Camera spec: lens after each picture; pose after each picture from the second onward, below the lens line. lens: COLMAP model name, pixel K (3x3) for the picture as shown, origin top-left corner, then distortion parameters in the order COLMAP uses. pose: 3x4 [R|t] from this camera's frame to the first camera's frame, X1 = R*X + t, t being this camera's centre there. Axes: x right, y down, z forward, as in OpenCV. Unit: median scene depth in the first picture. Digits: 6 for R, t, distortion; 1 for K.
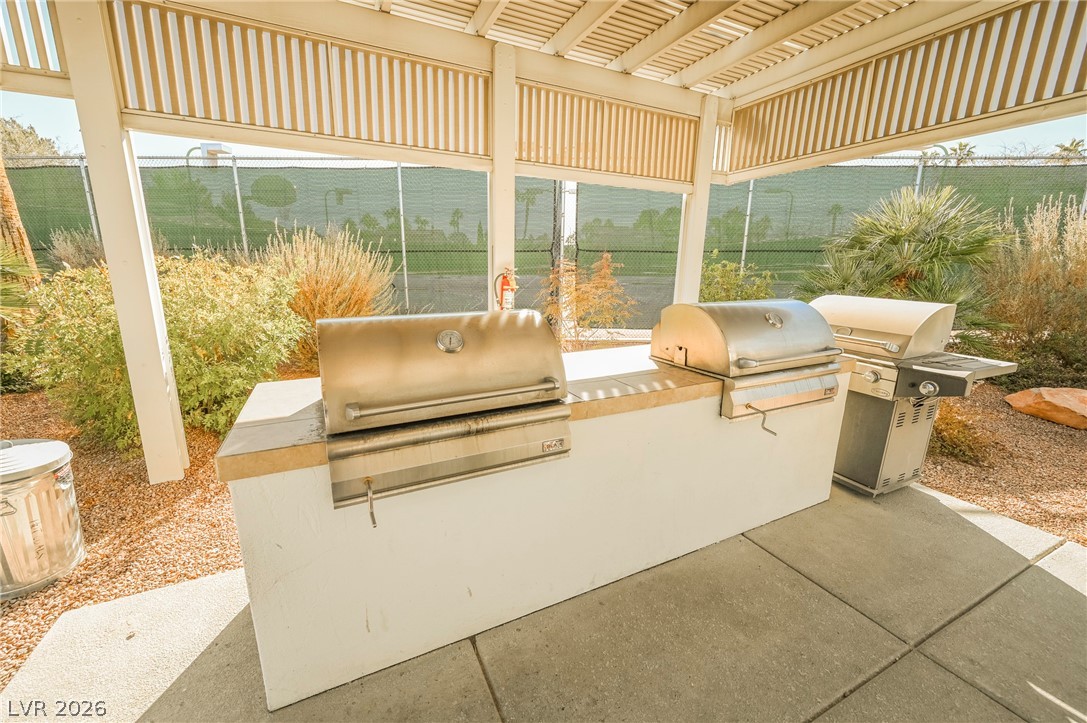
lens RADIAL K [[426.8, 0, 543.5], [0, 426.8, 361.5], [0, 0, 1]] dist [0.001343, 0.000073]
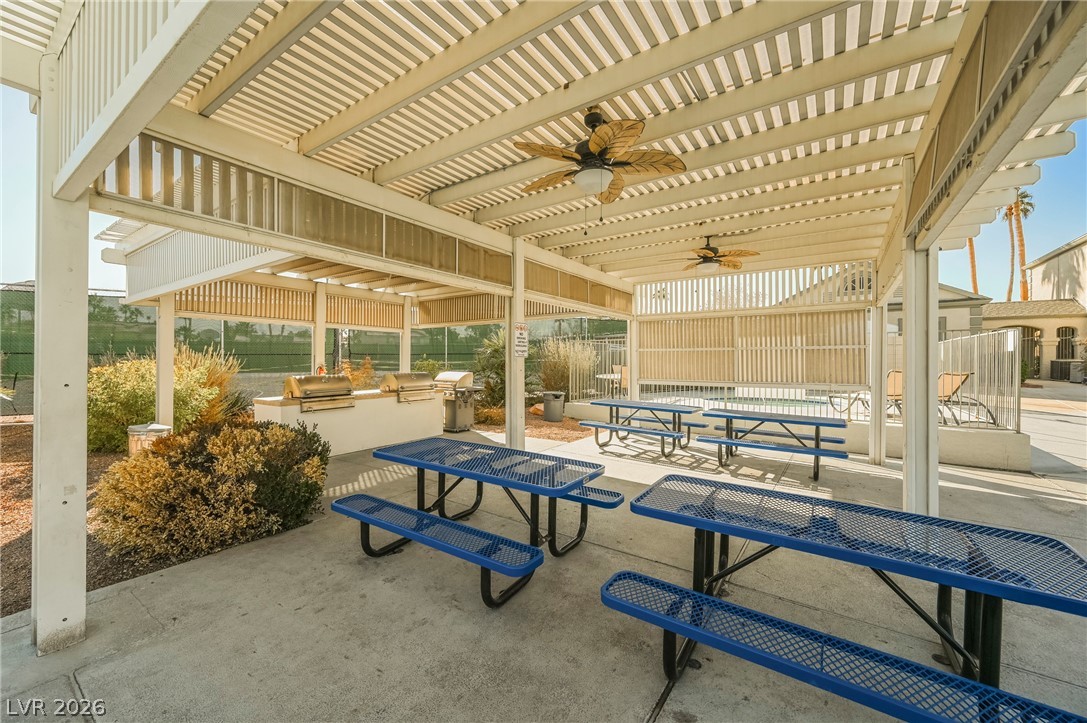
lens RADIAL K [[426.8, 0, 543.5], [0, 426.8, 361.5], [0, 0, 1]] dist [0.001343, 0.000073]
pose [[0.868388, -0.010610, 0.495771, -0.198472], [0.116699, 0.976064, -0.183521, 0.373585], [-0.481958, 0.217224, 0.848841, -1.741851]]
